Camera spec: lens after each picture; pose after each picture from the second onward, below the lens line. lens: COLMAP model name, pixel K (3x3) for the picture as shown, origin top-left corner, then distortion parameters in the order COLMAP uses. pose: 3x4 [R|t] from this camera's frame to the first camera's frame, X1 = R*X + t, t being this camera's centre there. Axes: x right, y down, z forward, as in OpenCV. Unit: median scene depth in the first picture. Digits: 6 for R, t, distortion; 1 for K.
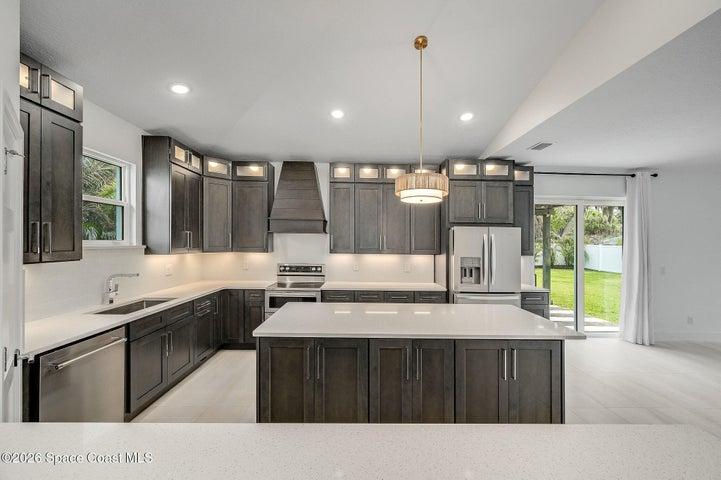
lens RADIAL K [[285.4, 0, 359.1], [0, 285.4, 238.3], [0, 0, 1]] dist [0.000879, 0.000117]
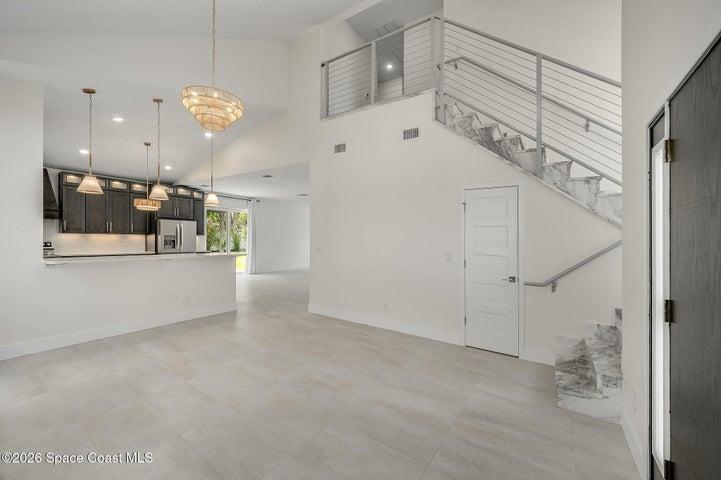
lens RADIAL K [[292.4, 0, 363.4], [0, 292.4, 239.8], [0, 0, 1]] dist [0.002326, 0.000263]
pose [[0.564148, -0.008971, 0.825625, -0.493185], [-0.024207, 0.999331, 0.027400, 0.007485], [-0.825319, -0.035444, 0.563554, -1.172428]]
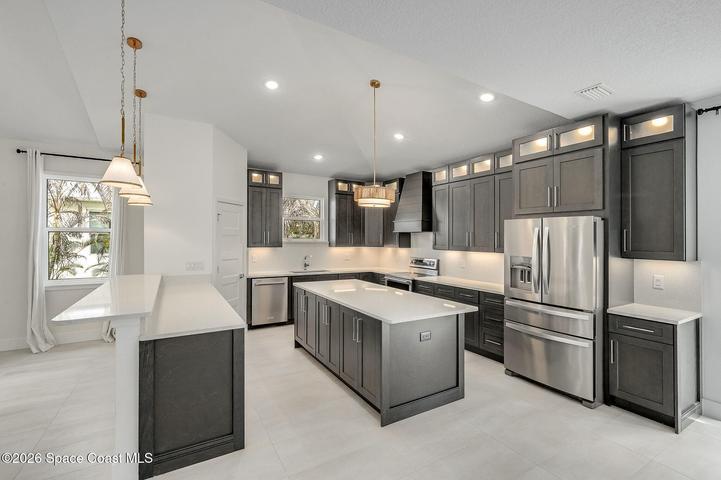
lens RADIAL K [[325.1, 0, 360.8], [0, 325.1, 242.5], [0, 0, 1]] dist [-0.000795, -0.000116]
pose [[0.491030, 0.001427, -0.871142, 0.903281], [0.006179, 0.999968, 0.005121, 0.017608], [0.871121, -0.007897, 0.491005, 0.135522]]
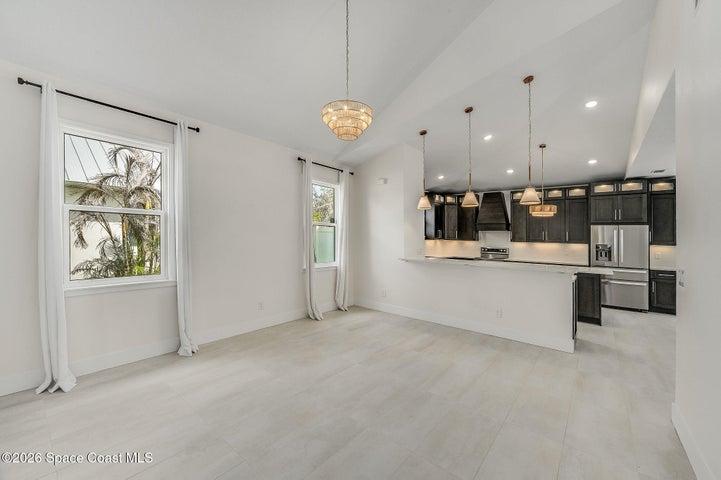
lens RADIAL K [[292.4, 0, 363.4], [0, 292.4, 239.8], [0, 0, 1]] dist [0.002326, 0.000263]
pose [[0.763946, 0.009736, -0.645207, 0.391566], [-0.004972, 0.999945, 0.009202, 0.028748], [0.645261, -0.003822, 0.763952, -1.036624]]
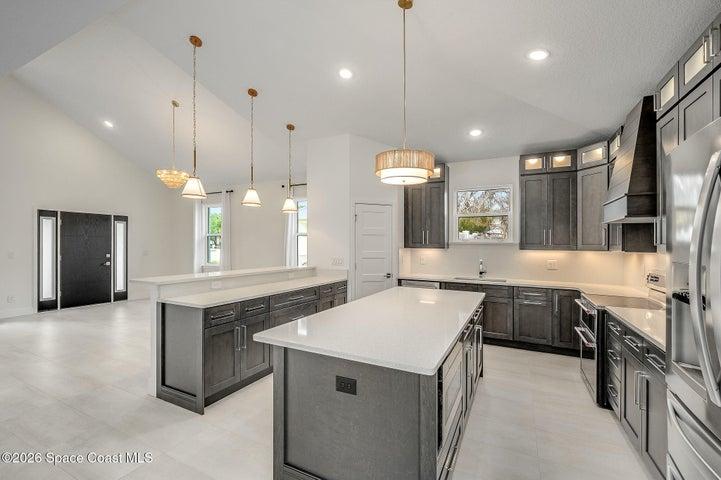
lens RADIAL K [[311.6, 0, 359.5], [0, 311.6, 244.6], [0, 0, 1]] dist [0.001413, 0.000066]
pose [[-0.464692, -0.007452, -0.885441, 0.690015], [-0.000665, 0.999967, -0.008067, 0.038196], [0.885472, -0.003160, -0.464681, 0.808909]]
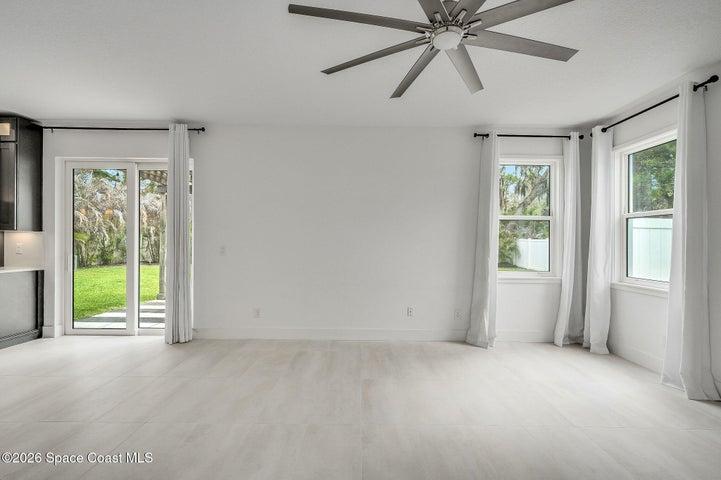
lens RADIAL K [[325.1, 0, 360.8], [0, 325.1, 242.5], [0, 0, 1]] dist [-0.000795, -0.000116]
pose [[0.999954, -0.004144, -0.008611, 1.716672], [0.004226, 0.999946, 0.009502, 0.096592], [0.008571, -0.009538, 0.999918, 0.115328]]
